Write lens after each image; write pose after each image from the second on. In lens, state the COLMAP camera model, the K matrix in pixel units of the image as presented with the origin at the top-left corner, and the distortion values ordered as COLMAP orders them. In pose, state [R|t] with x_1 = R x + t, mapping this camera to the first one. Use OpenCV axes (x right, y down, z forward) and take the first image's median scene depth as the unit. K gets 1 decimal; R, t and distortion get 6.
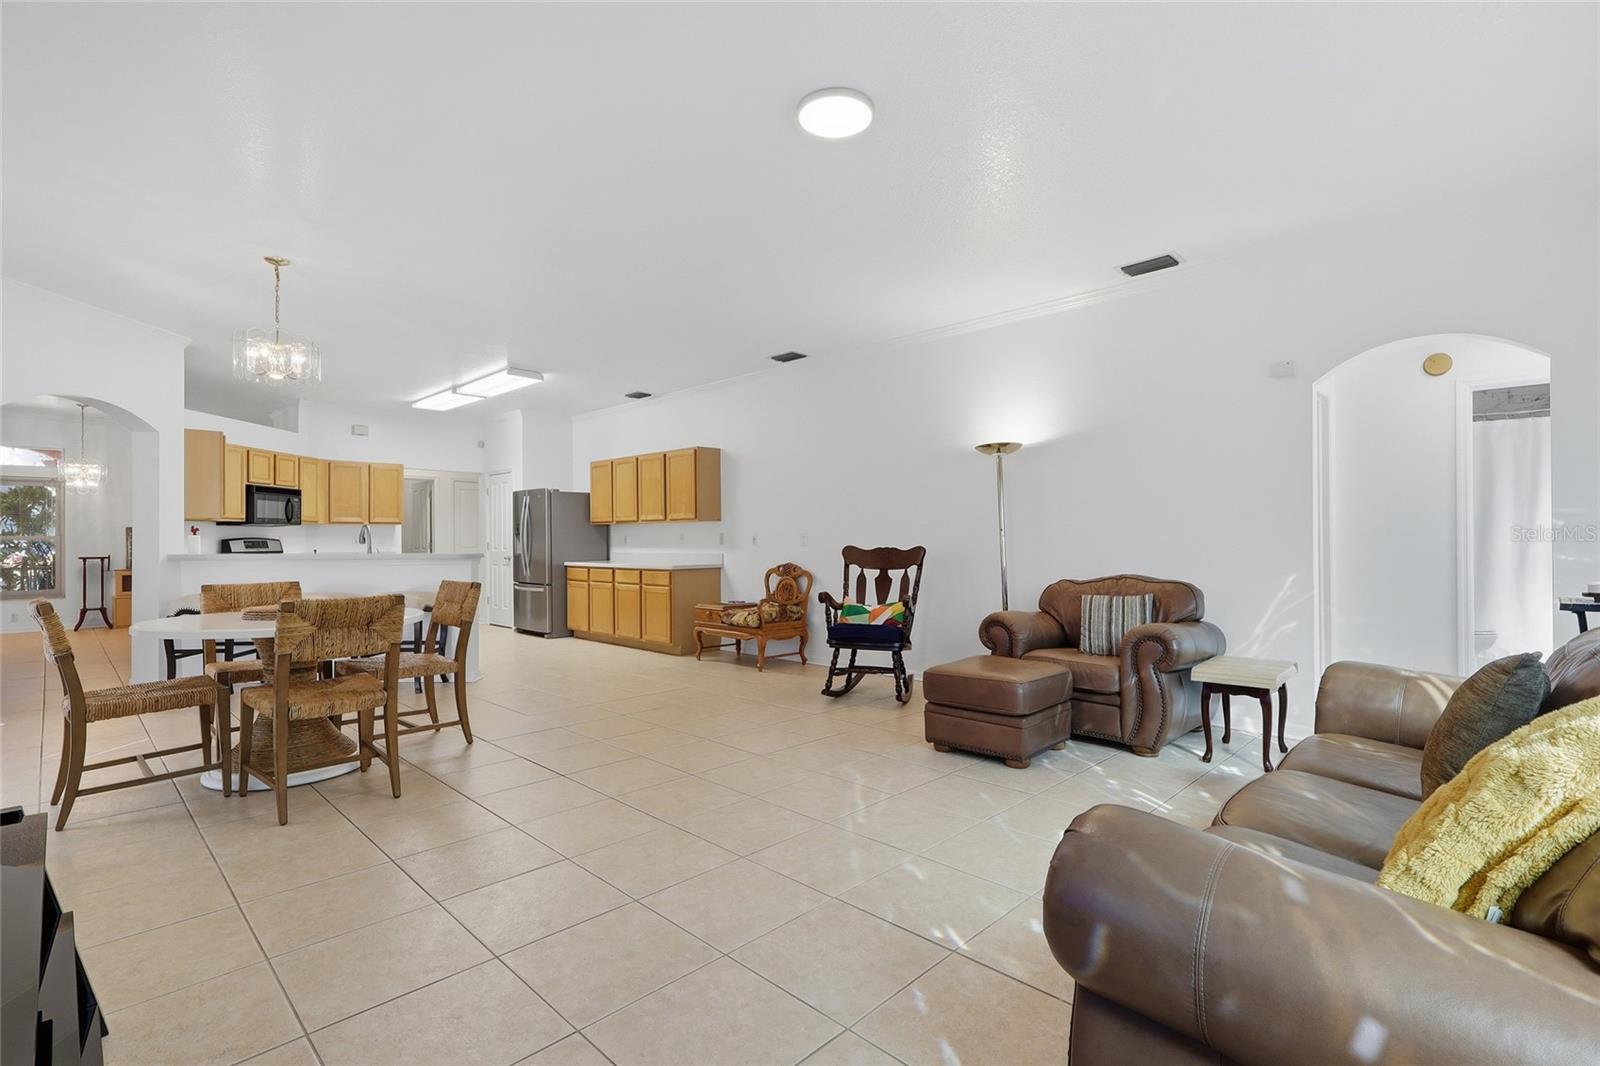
lens RADIAL K [[759.9, 0, 800.0], [0, 759.9, 533.0], [0, 0, 1]] dist [-0.011403, 0.000370]
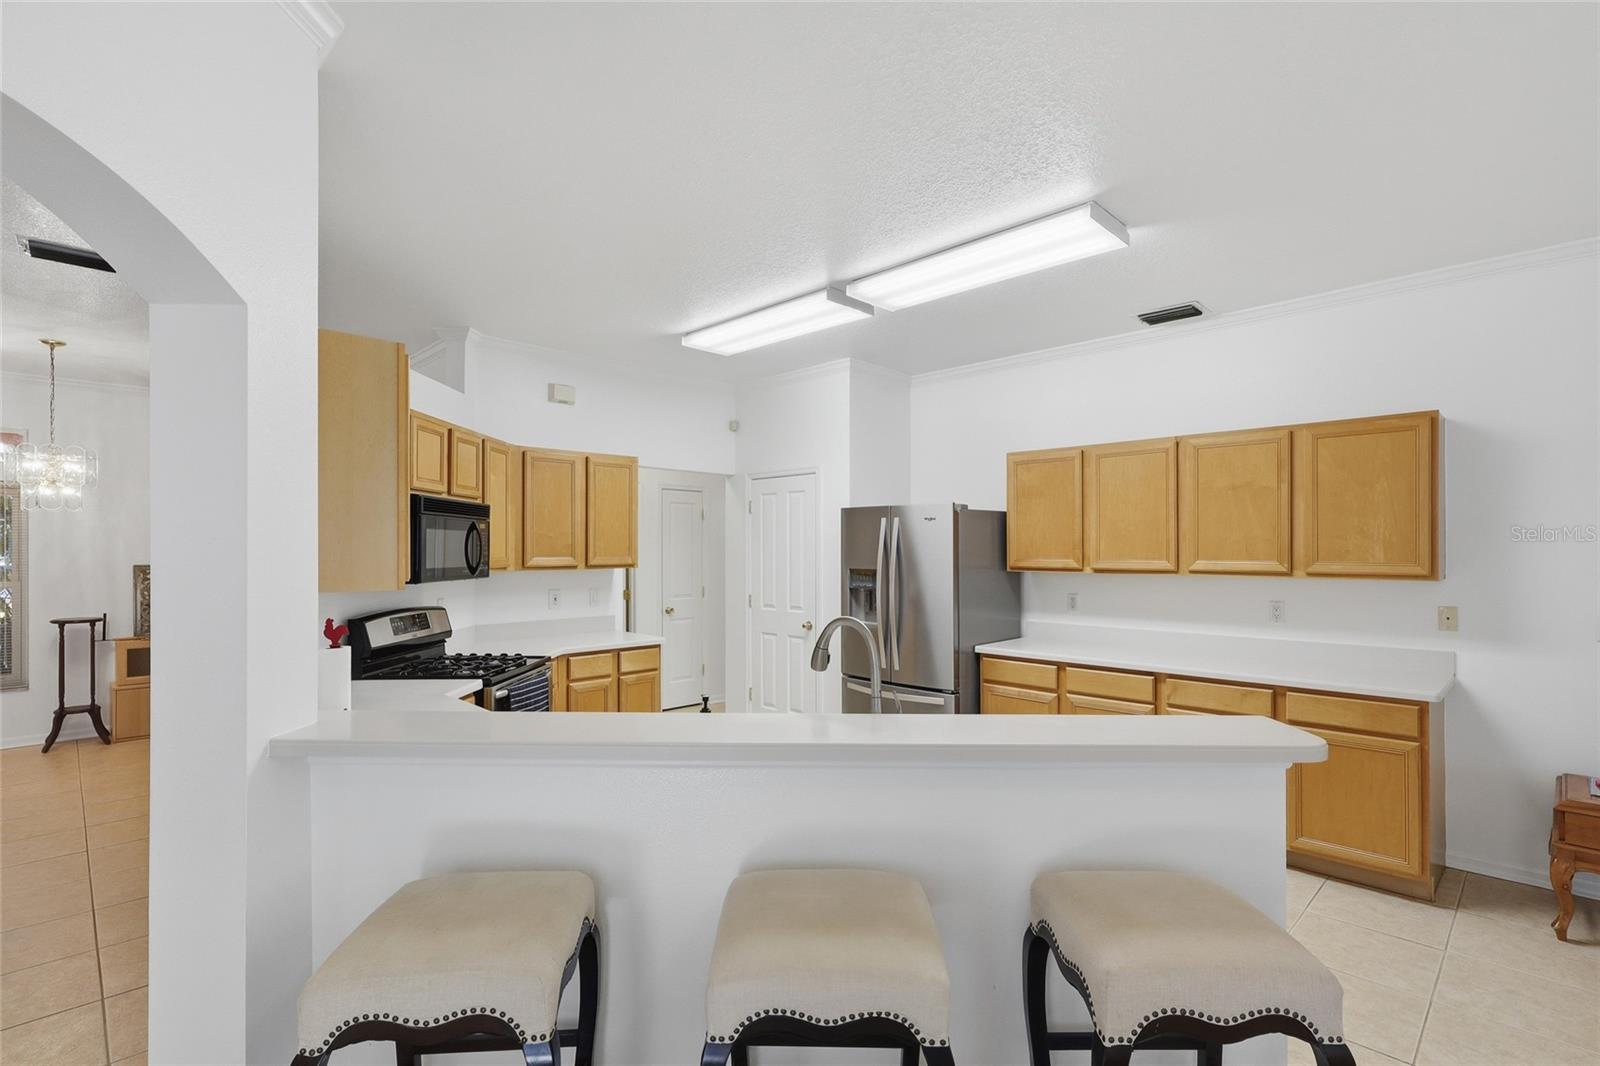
lens RADIAL K [[755.2, 0, 790.1], [0, 755.2, 542.5], [0, 0, 1]] dist [-0.010830, -0.000854]
pose [[0.999890, 0.003742, -0.014350, -0.428677], [-0.003765, 0.999992, -0.001611, -0.030723], [0.014343, 0.001665, 0.999896, 0.484631]]
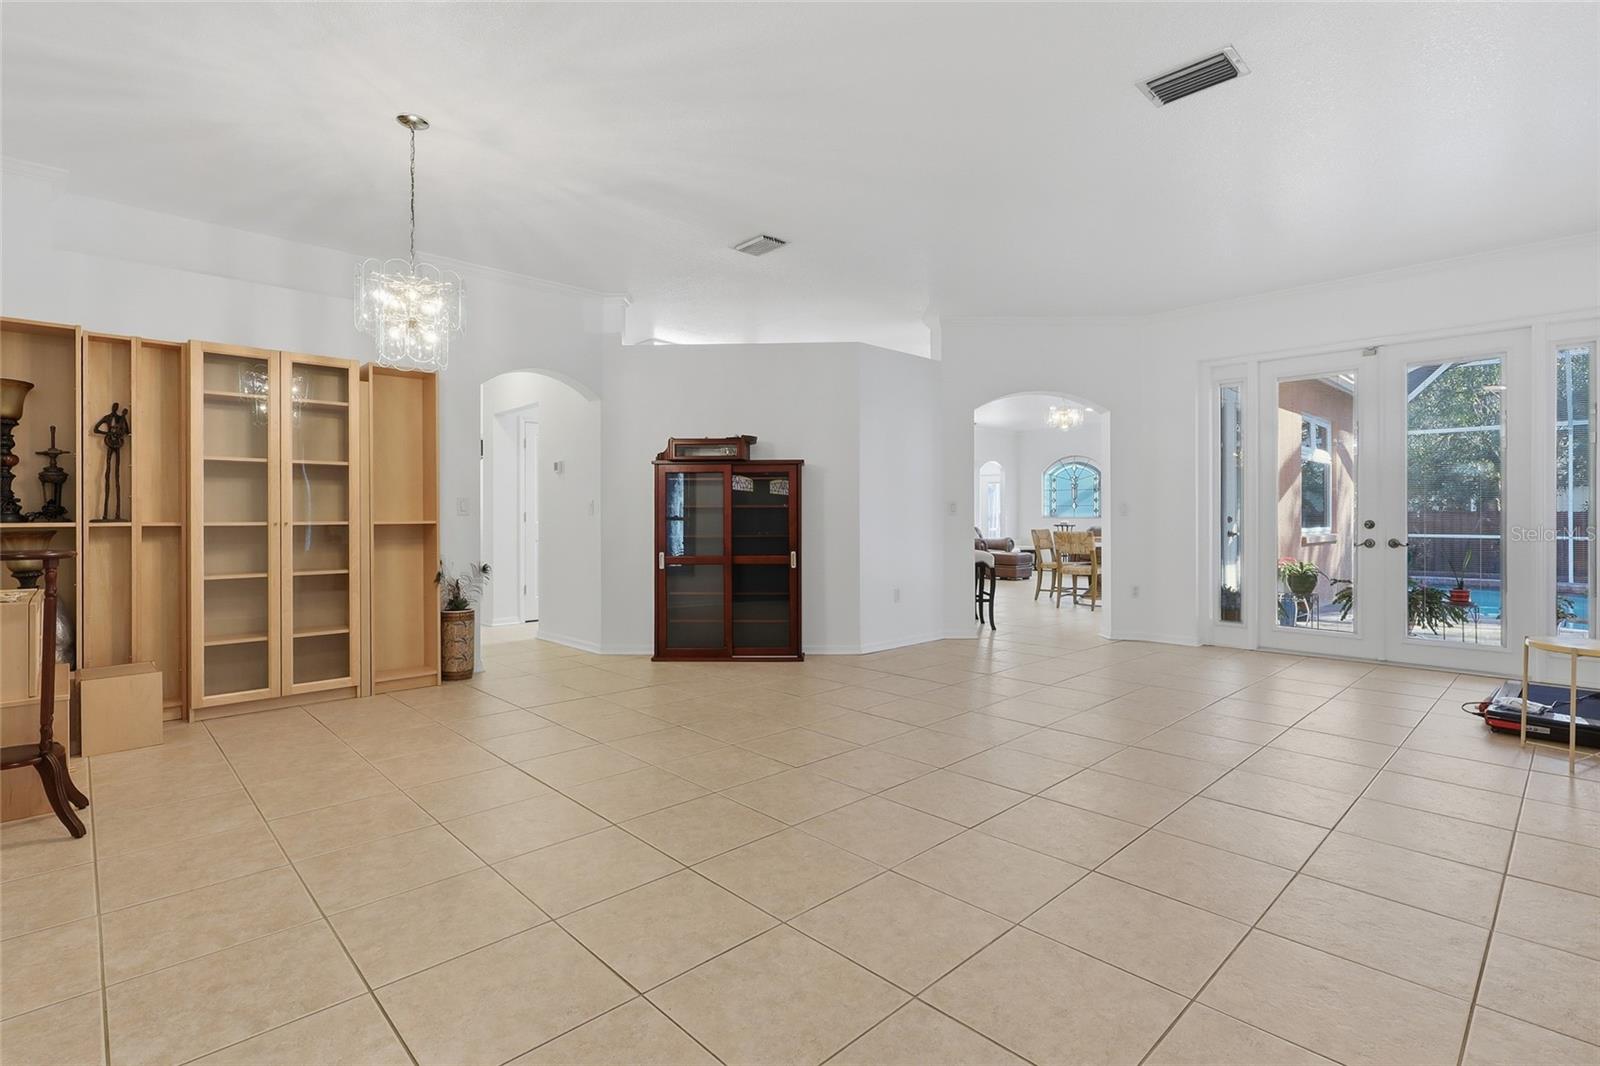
lens RADIAL K [[769.8, 0, 802.7], [0, 769.8, 515.3], [0, 0, 1]] dist [-0.028520, -0.000063]
pose [[0.037864, 0.002108, 0.999281, -1.315876], [-0.008300, 0.999964, -0.001795, 0.018221], [-0.999248, -0.008226, 0.037881, 0.796058]]
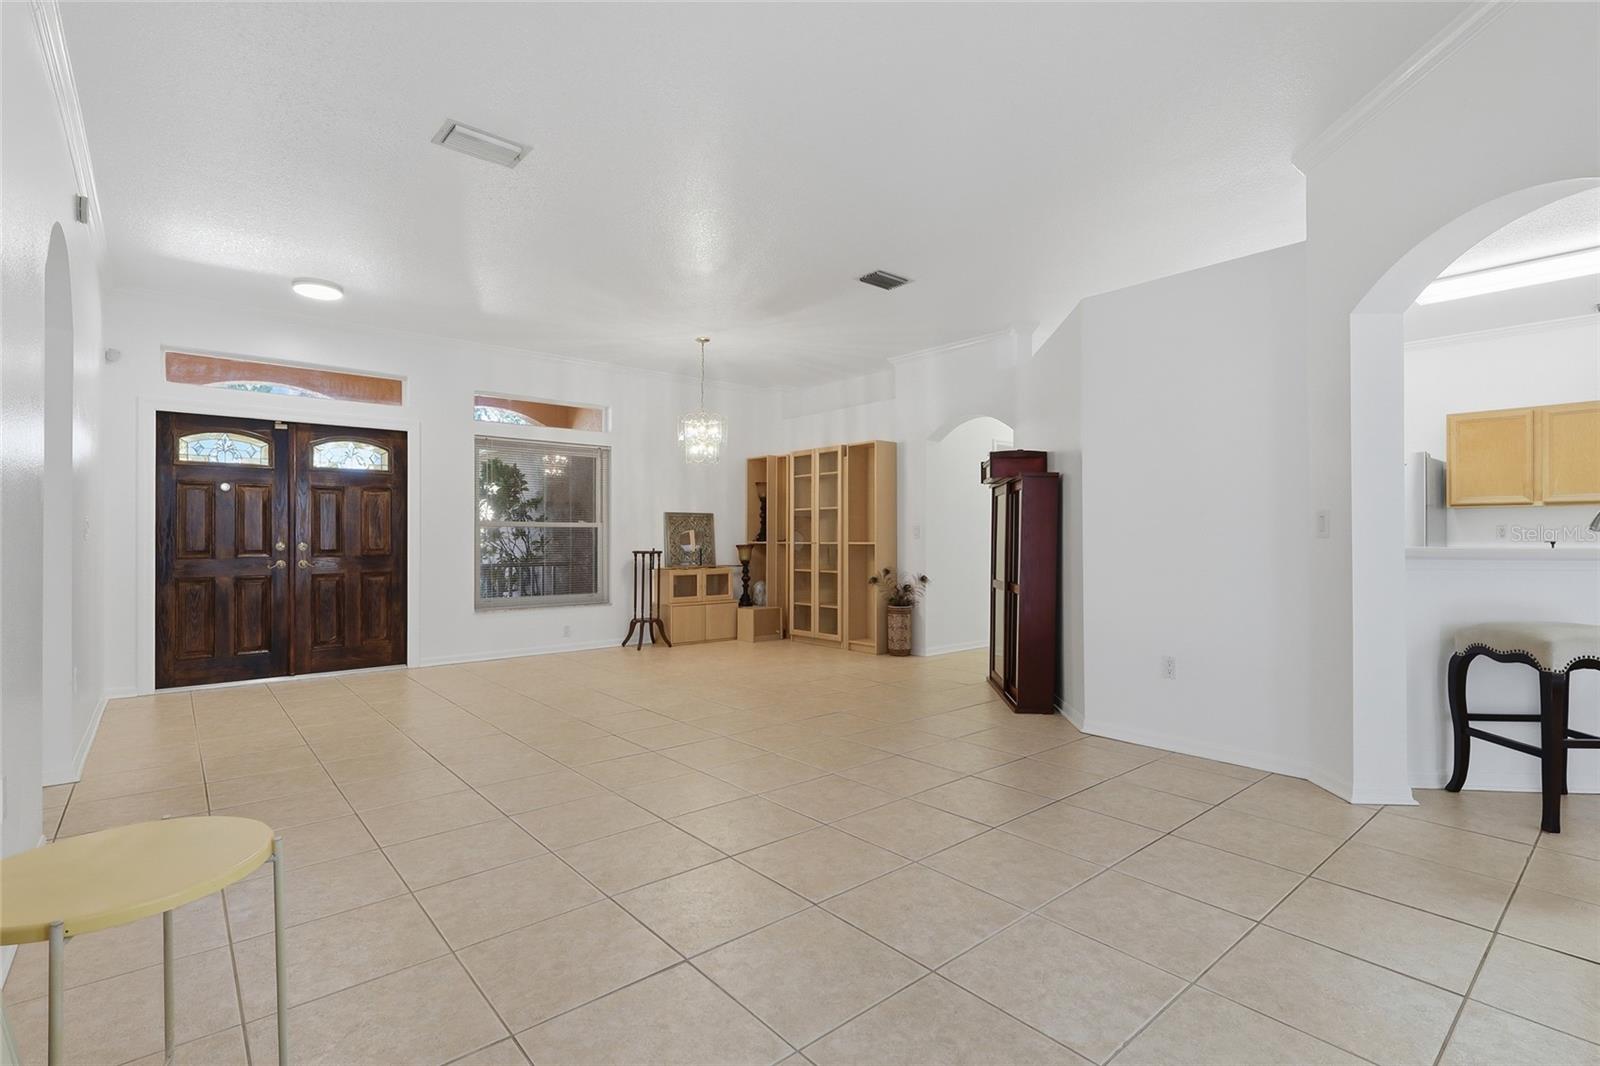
lens RADIAL K [[740.3, 0, 806.2], [0, 740.3, 536.3], [0, 0, 1]] dist [0.002004, 0.000428]
pose [[0.995871, 0.006220, -0.090567, -0.793455], [-0.005575, 0.999957, 0.007370, 0.011773], [0.090609, -0.006835, 0.995863, 0.305079]]
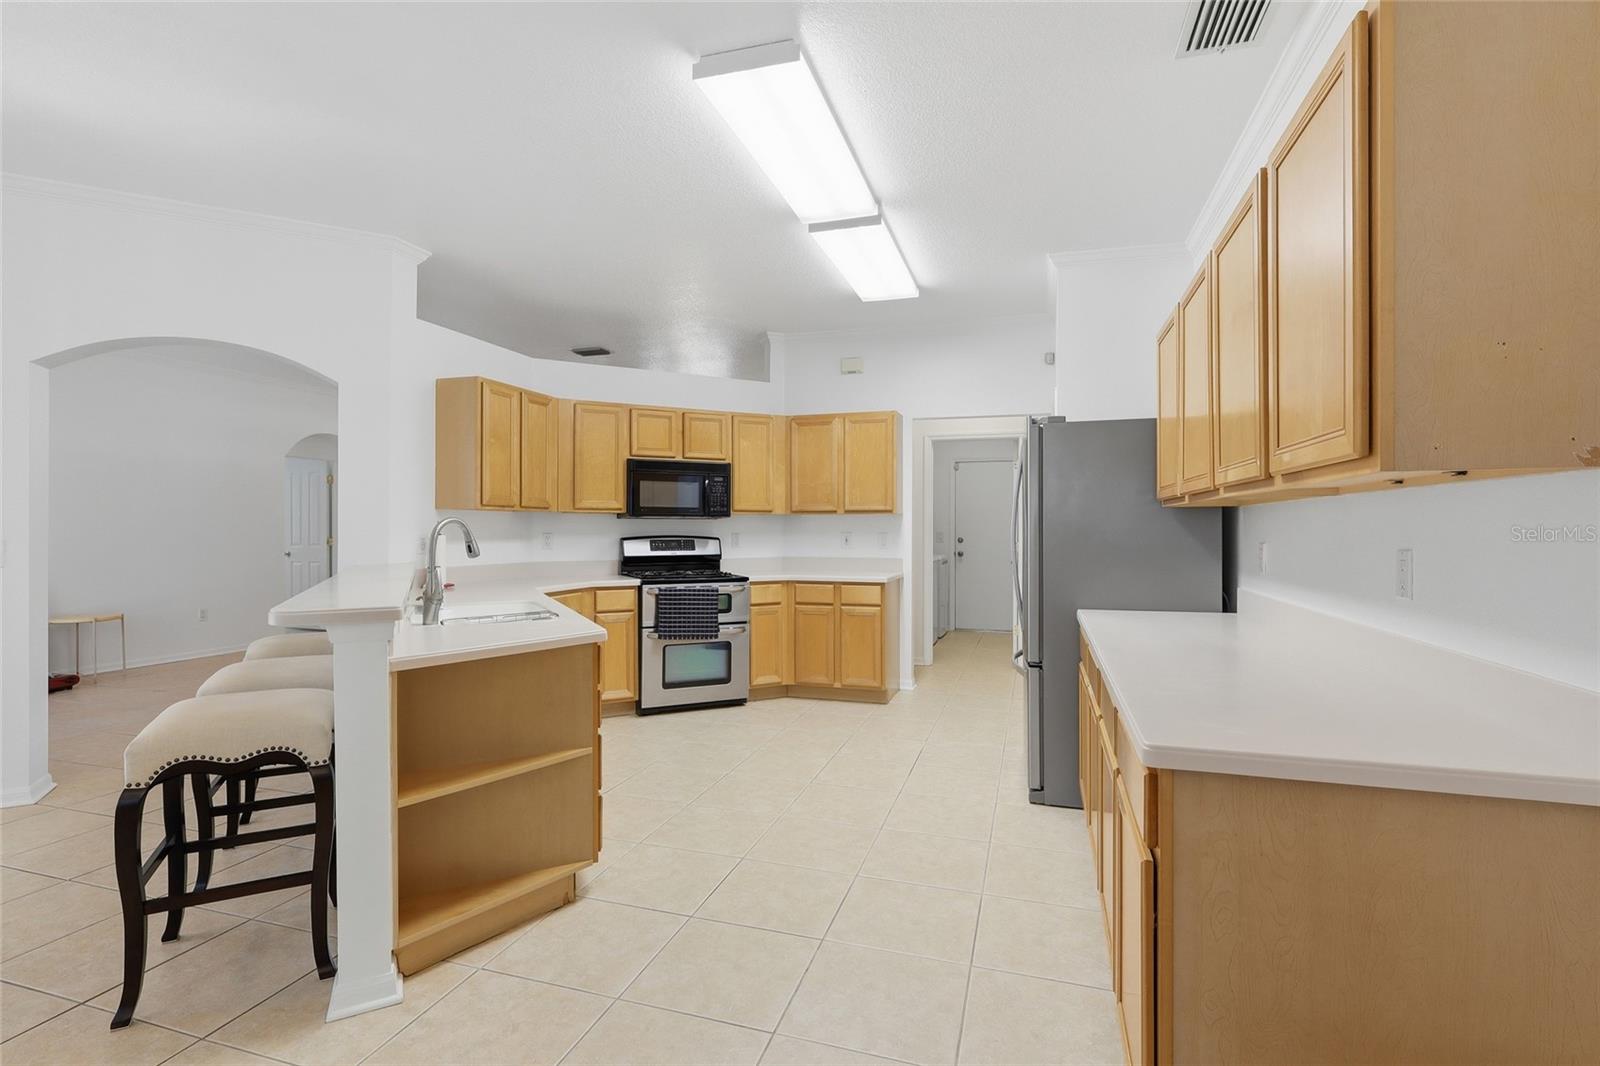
lens RADIAL K [[744.9, 0, 803.3], [0, 744.9, 524.3], [0, 0, 1]] dist [-0.002196, 0.000111]
pose [[0.455721, 0.001128, -0.890122, -0.047402], [0.002219, 0.999995, 0.002404, -0.004947], [0.890120, -0.003070, 0.455716, 0.709249]]
